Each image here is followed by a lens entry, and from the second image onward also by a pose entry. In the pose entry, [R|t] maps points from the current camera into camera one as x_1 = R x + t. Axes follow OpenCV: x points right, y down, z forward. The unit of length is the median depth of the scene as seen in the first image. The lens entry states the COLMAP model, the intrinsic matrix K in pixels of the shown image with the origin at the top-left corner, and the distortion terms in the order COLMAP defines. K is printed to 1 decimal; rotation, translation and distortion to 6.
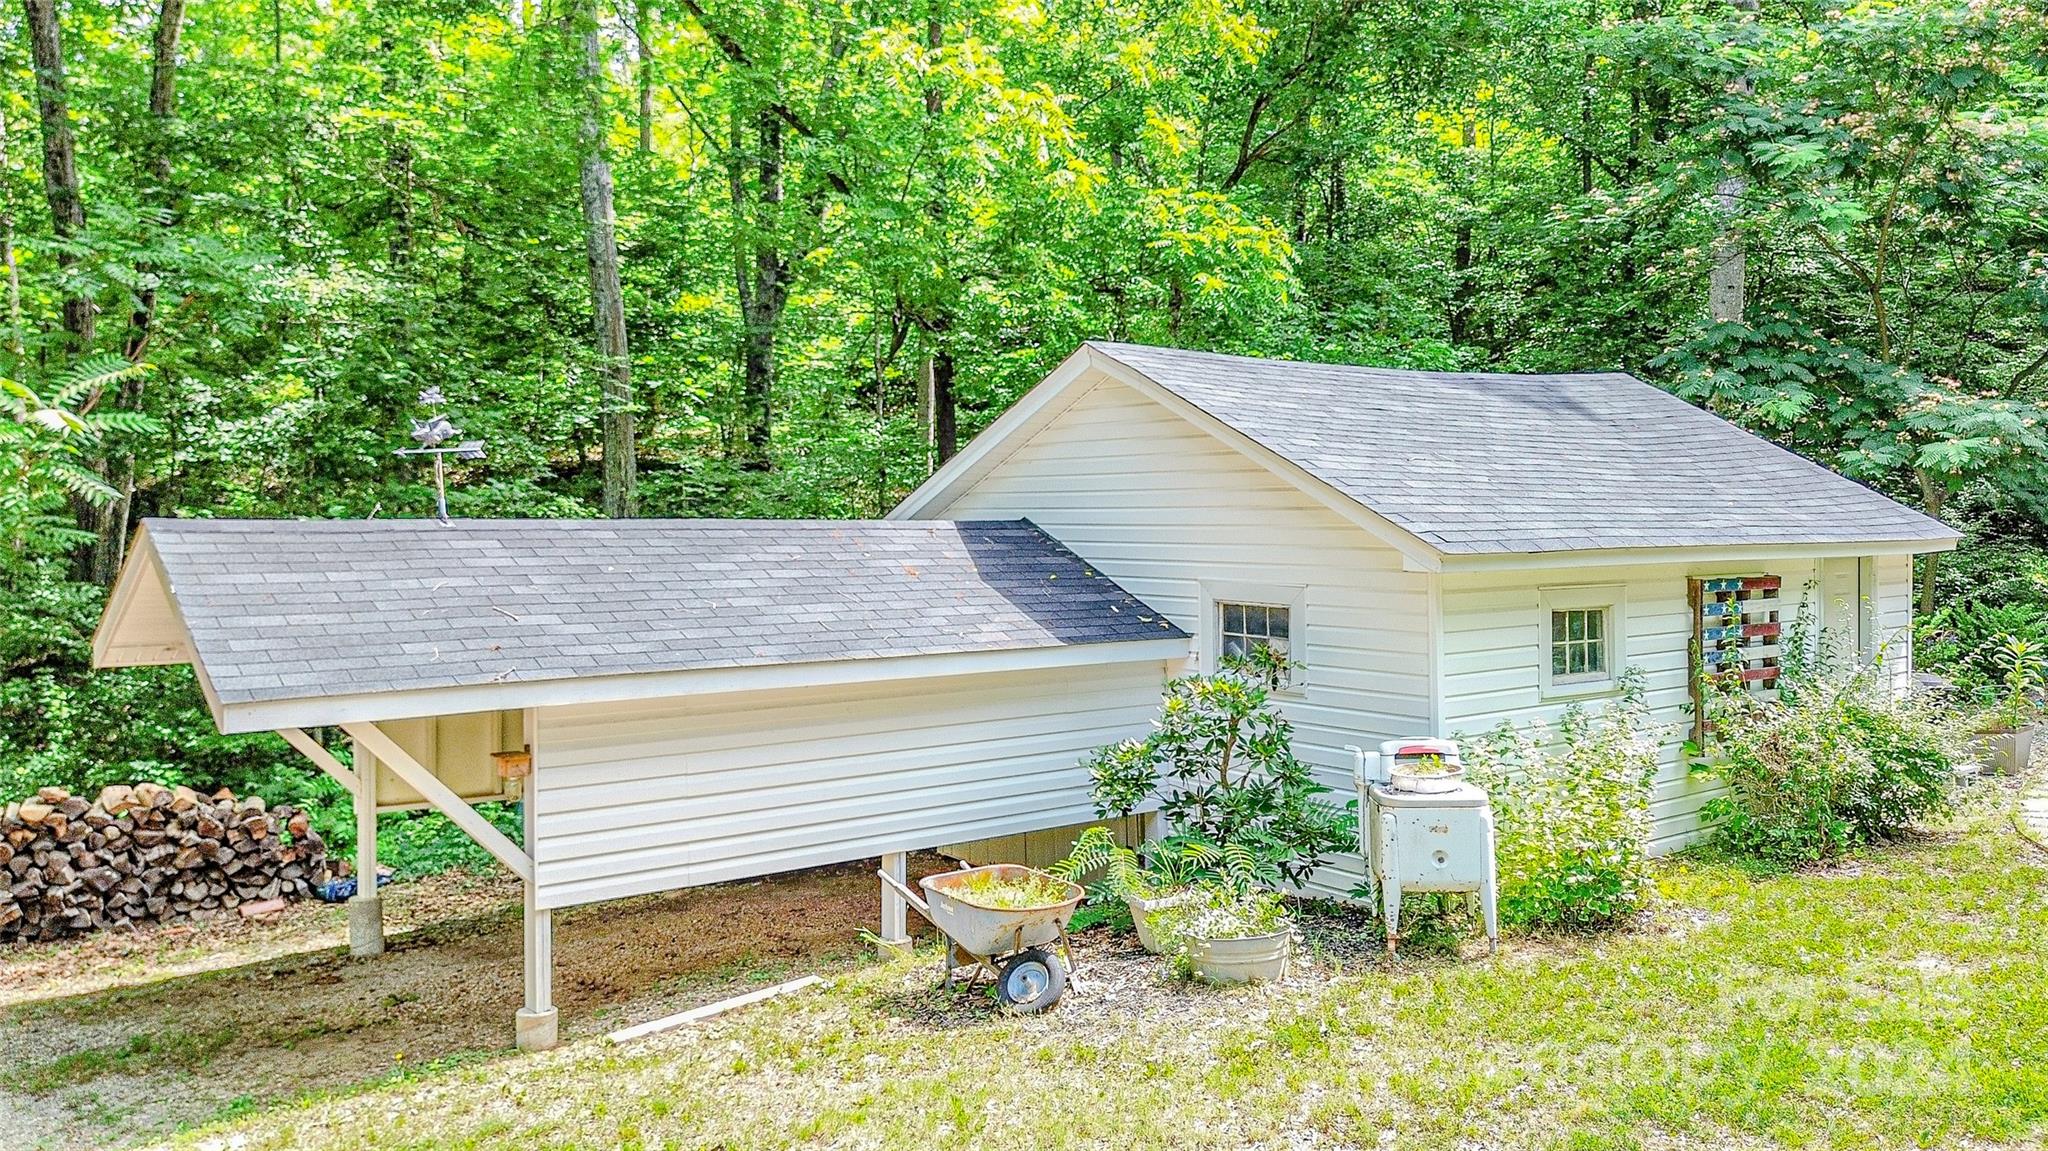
lens RADIAL K [[1479.6, 0, 1024.0], [0, 1479.6, 575.5], [0, 0, 1]] dist [0.077242, -0.095607]
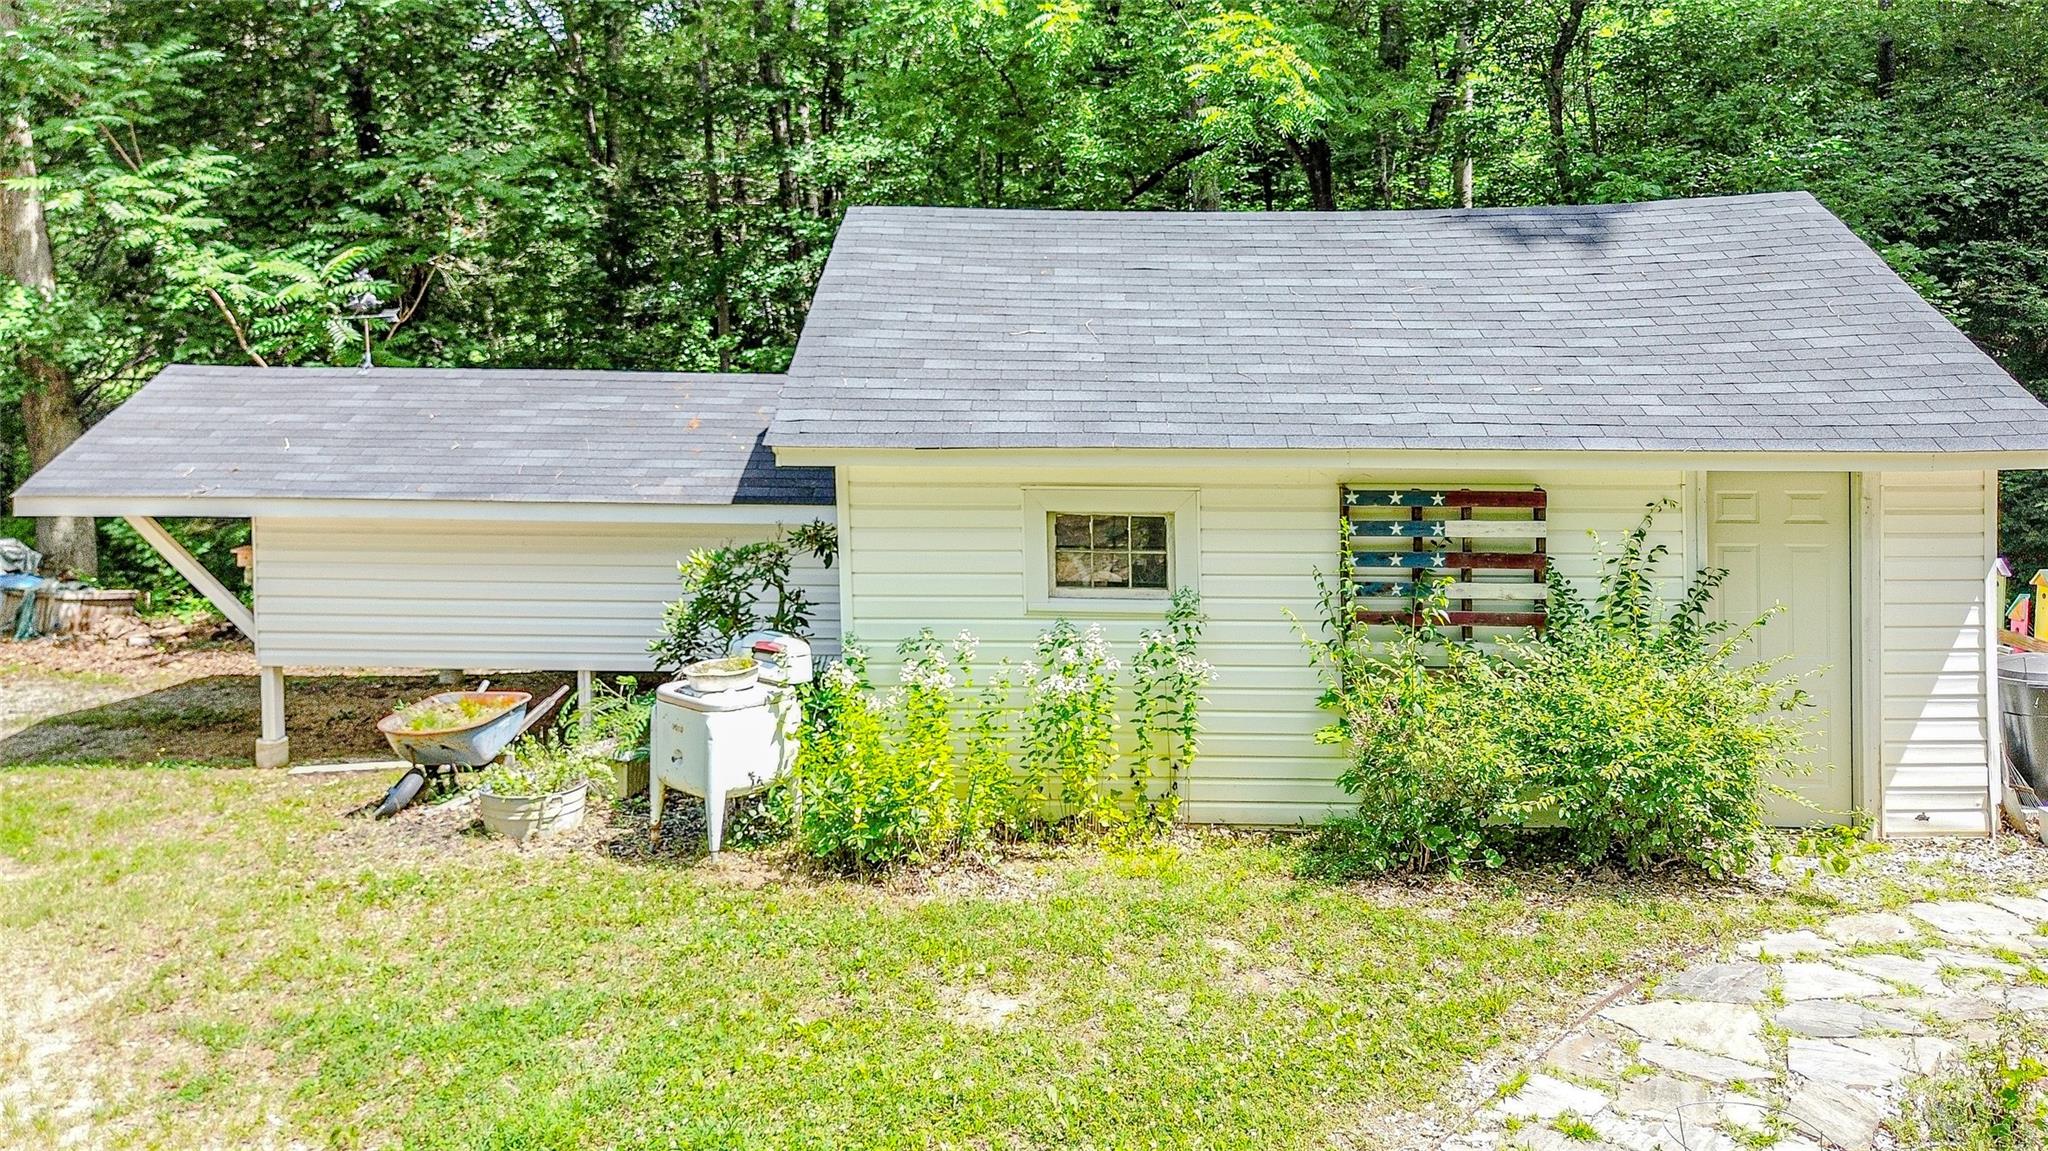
lens RADIAL K [[1479.6, 0, 1024.0], [0, 1479.6, 575.5], [0, 0, 1]] dist [0.077242, -0.095607]
pose [[0.791468, 0.110809, -0.601082, 0.831500], [-0.032713, 0.989699, 0.139375, -0.058667], [0.610334, -0.090648, 0.786940, 0.290776]]
